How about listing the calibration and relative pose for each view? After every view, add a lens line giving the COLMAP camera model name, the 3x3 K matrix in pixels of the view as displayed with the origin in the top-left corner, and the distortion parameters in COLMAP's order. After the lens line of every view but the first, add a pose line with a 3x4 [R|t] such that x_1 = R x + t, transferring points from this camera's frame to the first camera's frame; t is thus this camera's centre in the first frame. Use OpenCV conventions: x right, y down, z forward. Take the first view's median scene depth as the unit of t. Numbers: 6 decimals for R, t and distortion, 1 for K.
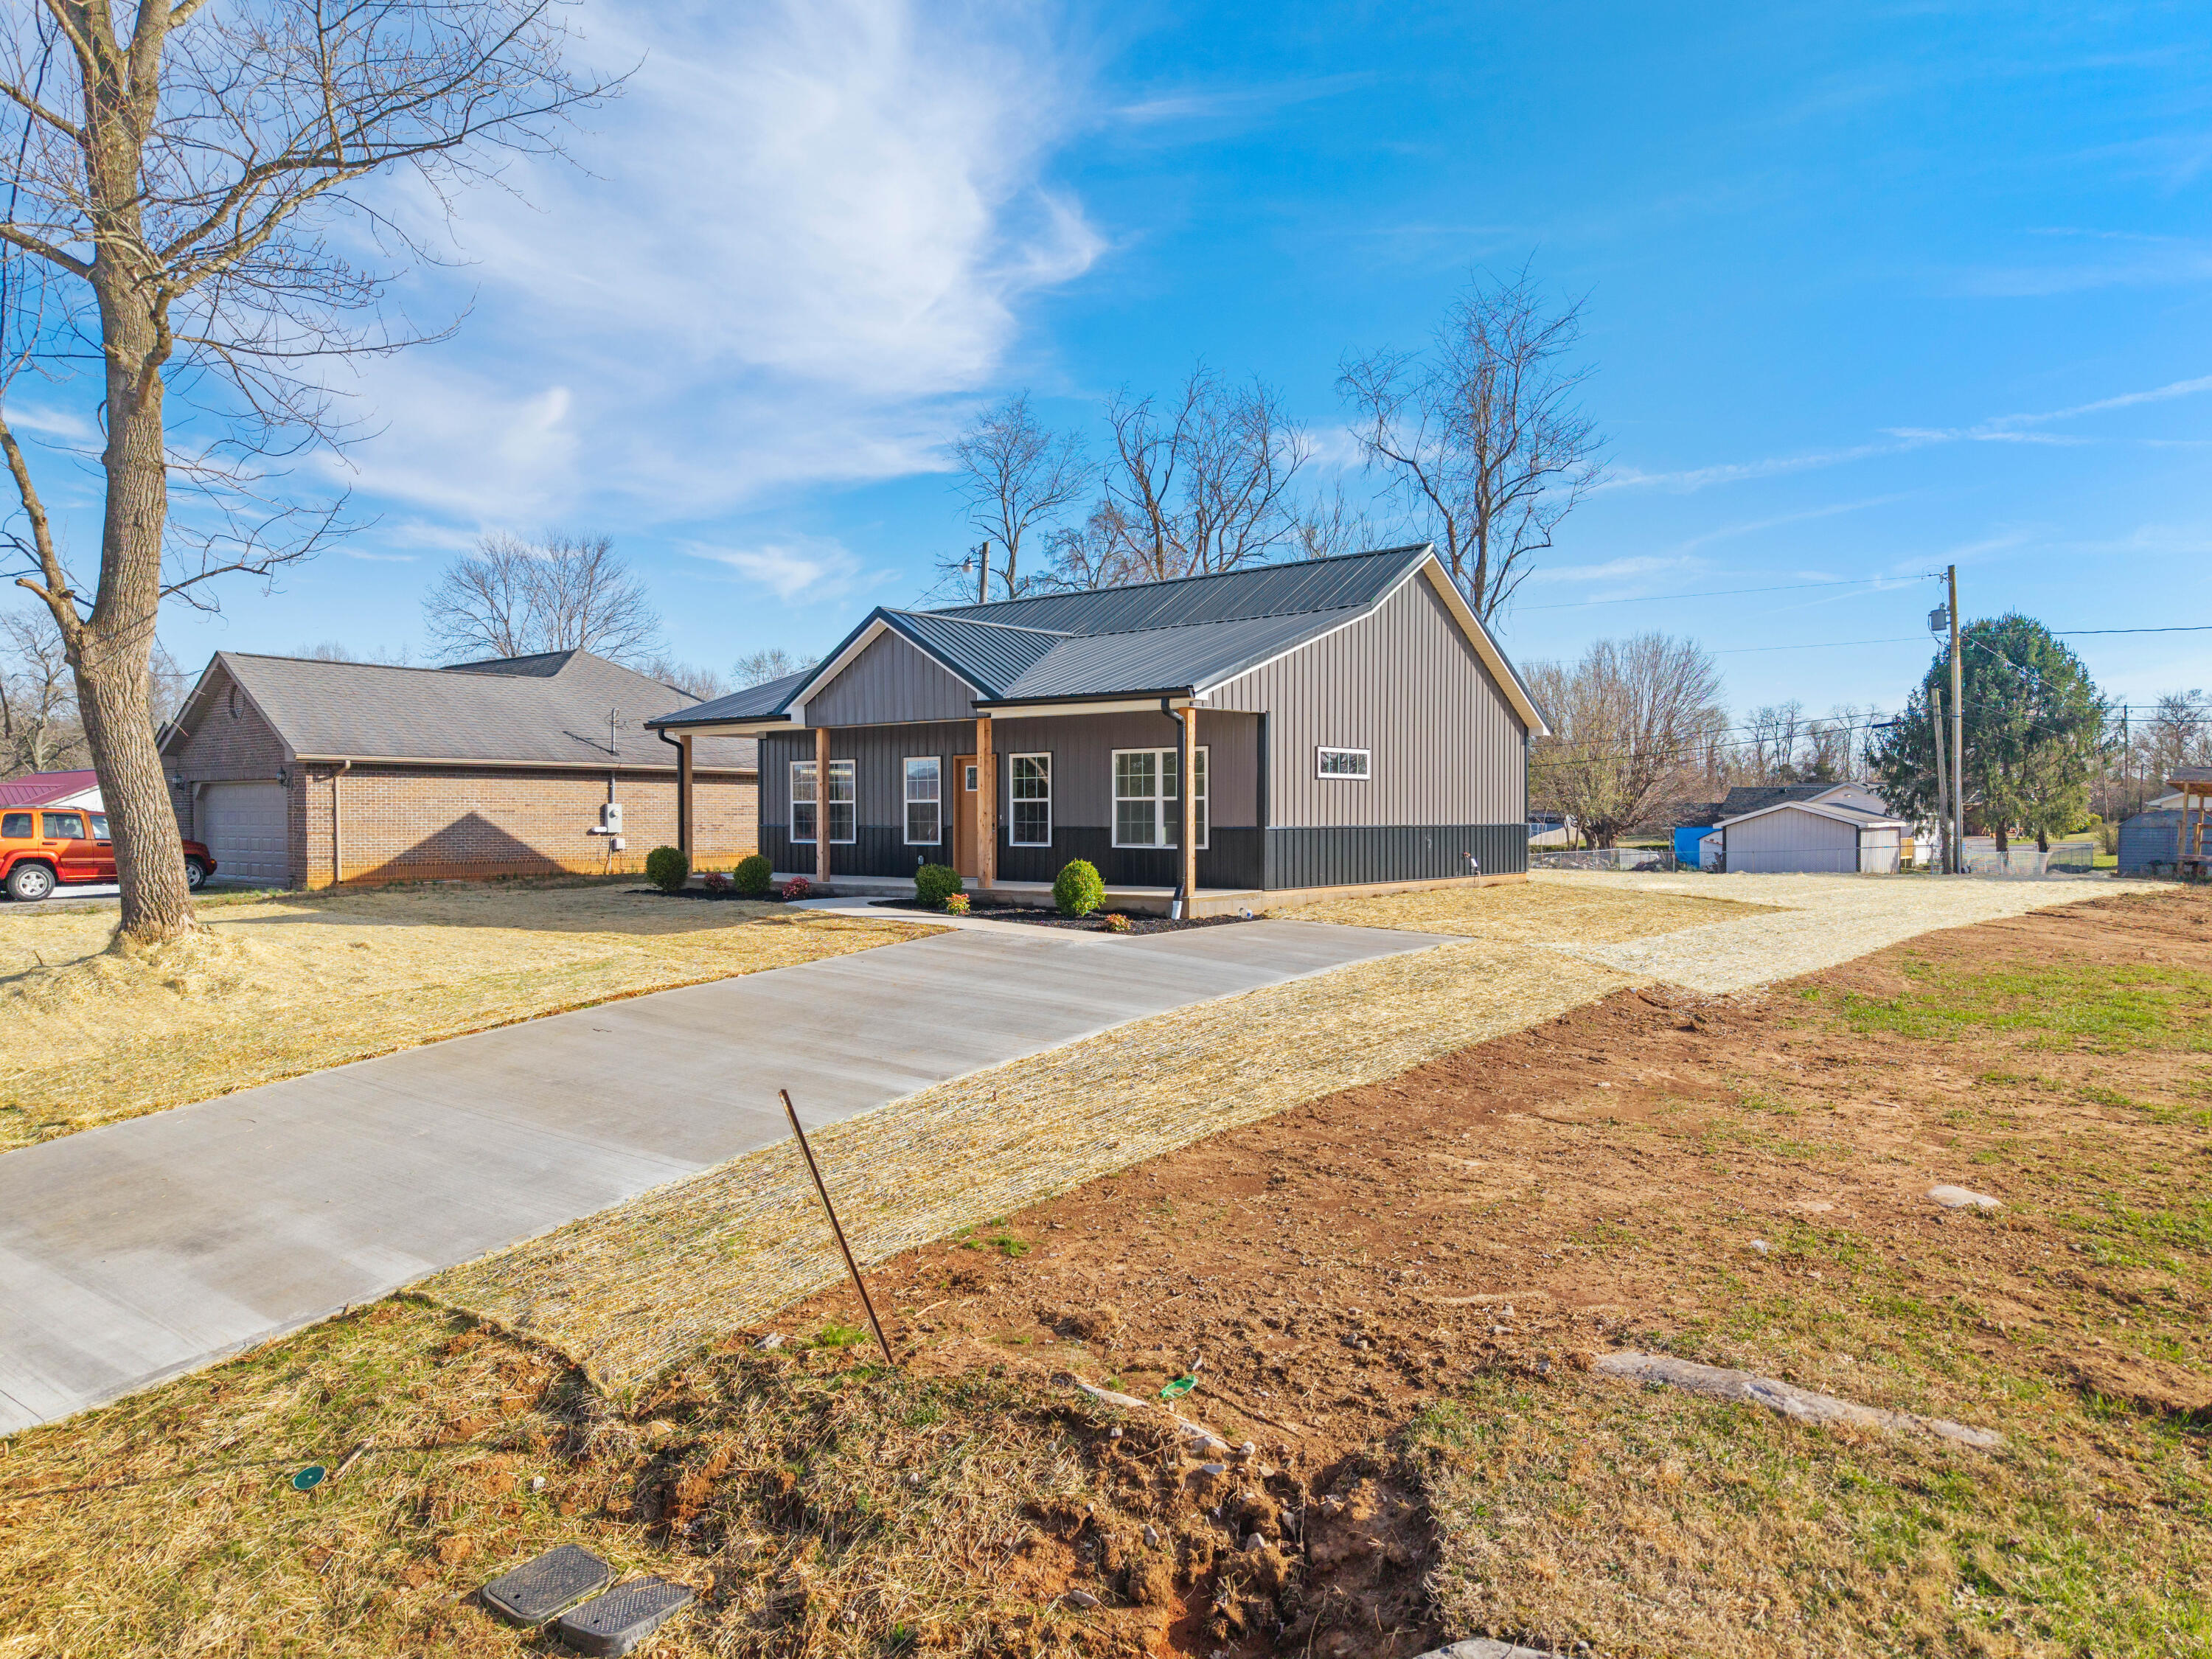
lens RADIAL K [[1467.8, 0, 1106.0], [0, 1467.8, 829.5], [0, 0, 1]] dist [0.054207, -0.089348]
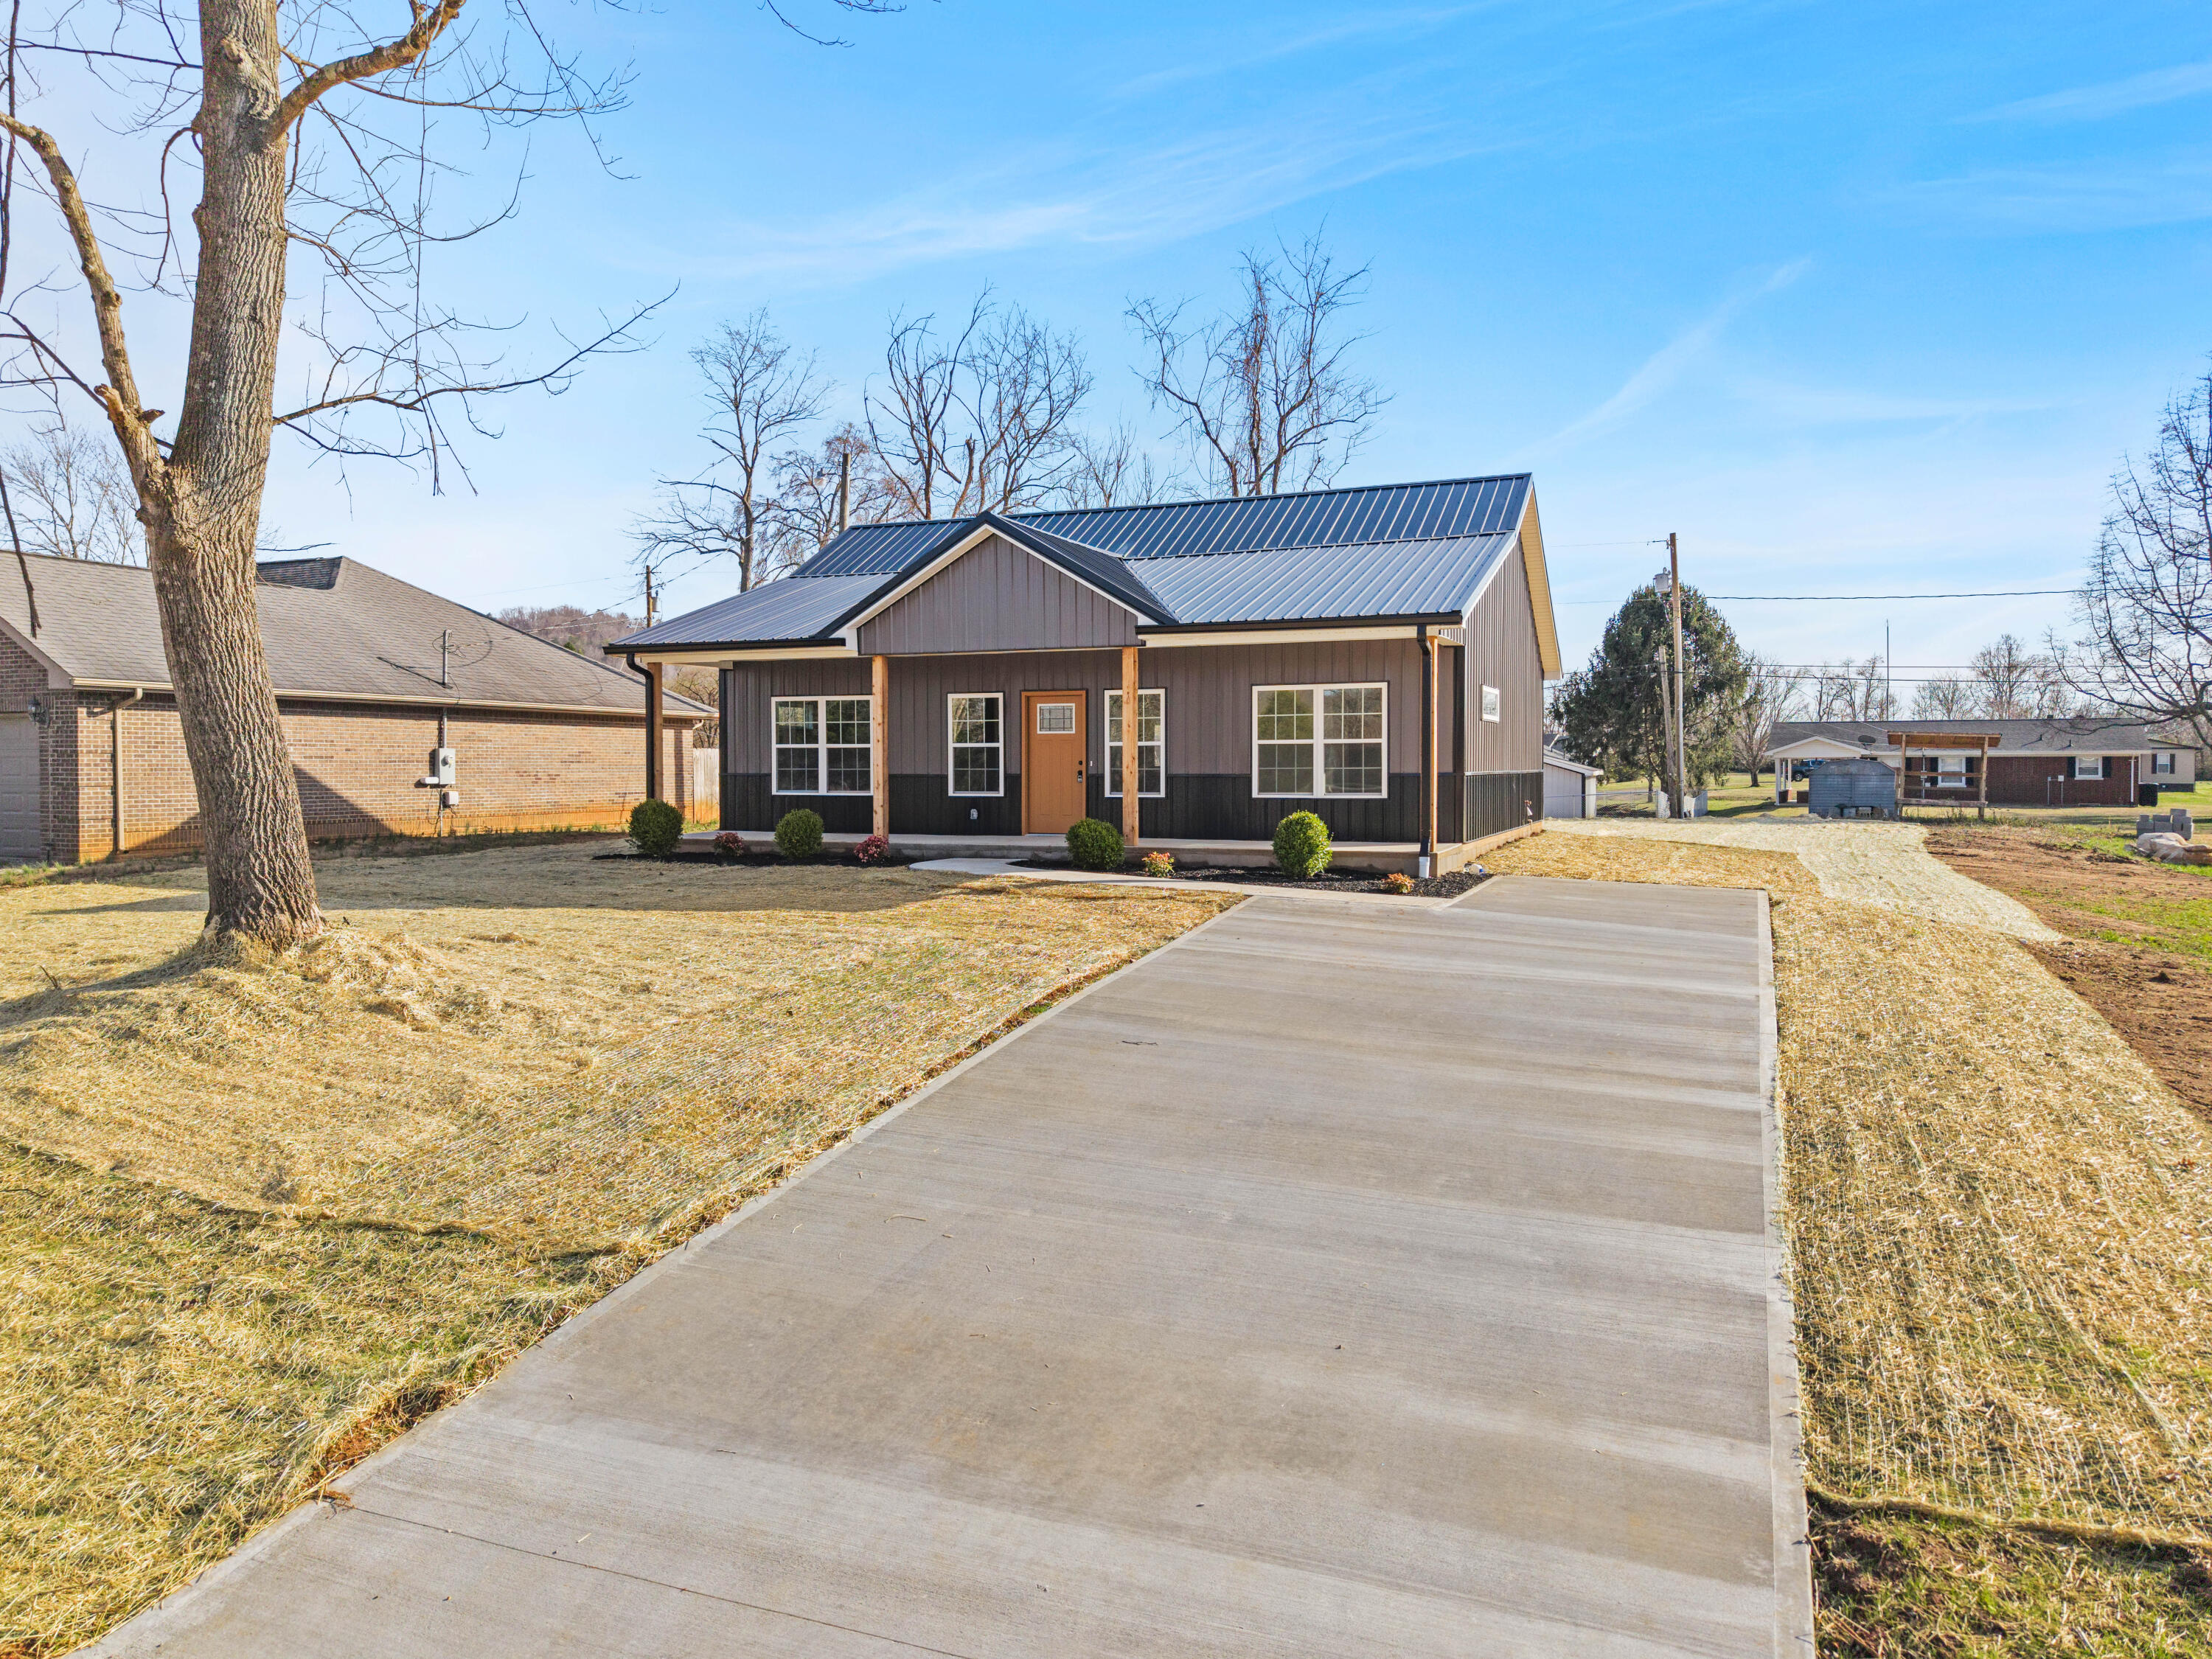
lens RADIAL K [[1495.9, 0, 1102.4], [0, 1495.9, 768.0], [0, 0, 1]] dist [0.054230, -0.066162]
pose [[0.958679, -0.000600, 0.284490, -0.276090], [0.003155, 0.999959, -0.008525, 0.001686], [-0.284473, 0.009070, 0.958641, 0.136092]]
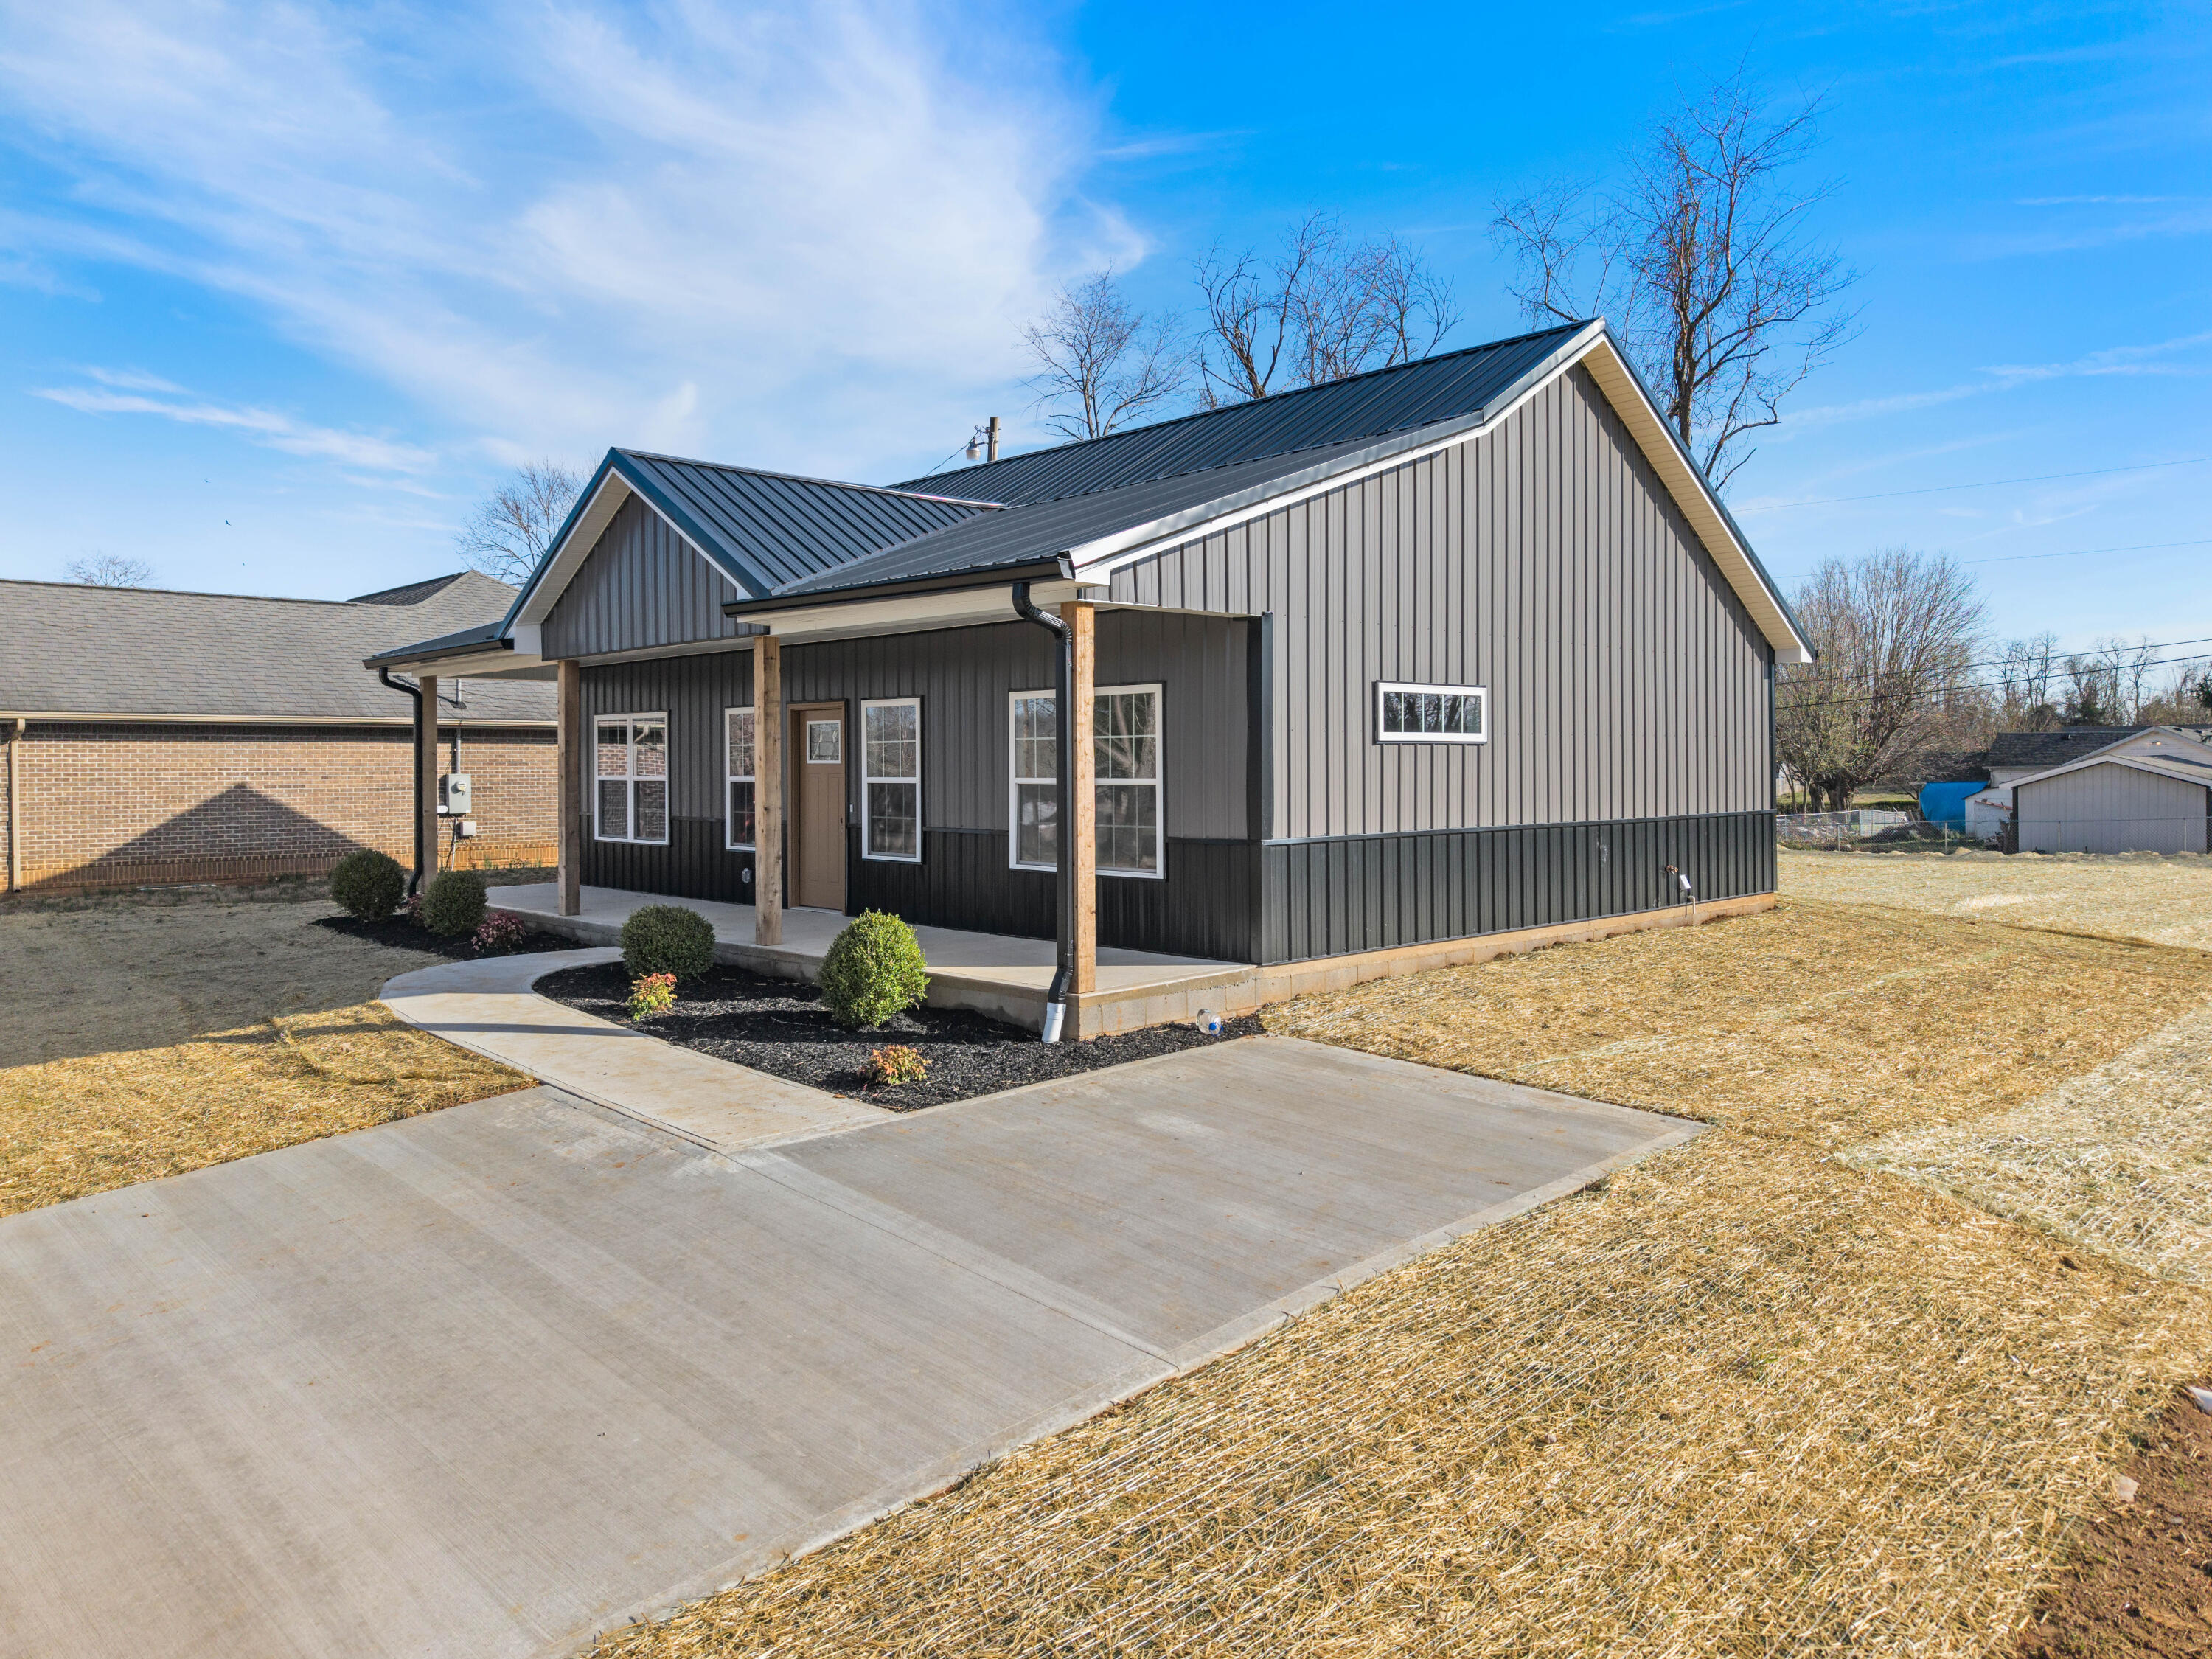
lens RADIAL K [[1495.9, 0, 1102.4], [0, 1495.9, 768.0], [0, 0, 1]] dist [0.054230, -0.066162]
pose [[0.993332, -0.003645, -0.115235, 0.085252], [0.002903, 0.999974, -0.006603, -0.017815], [0.115257, 0.006224, 0.993316, 0.361832]]
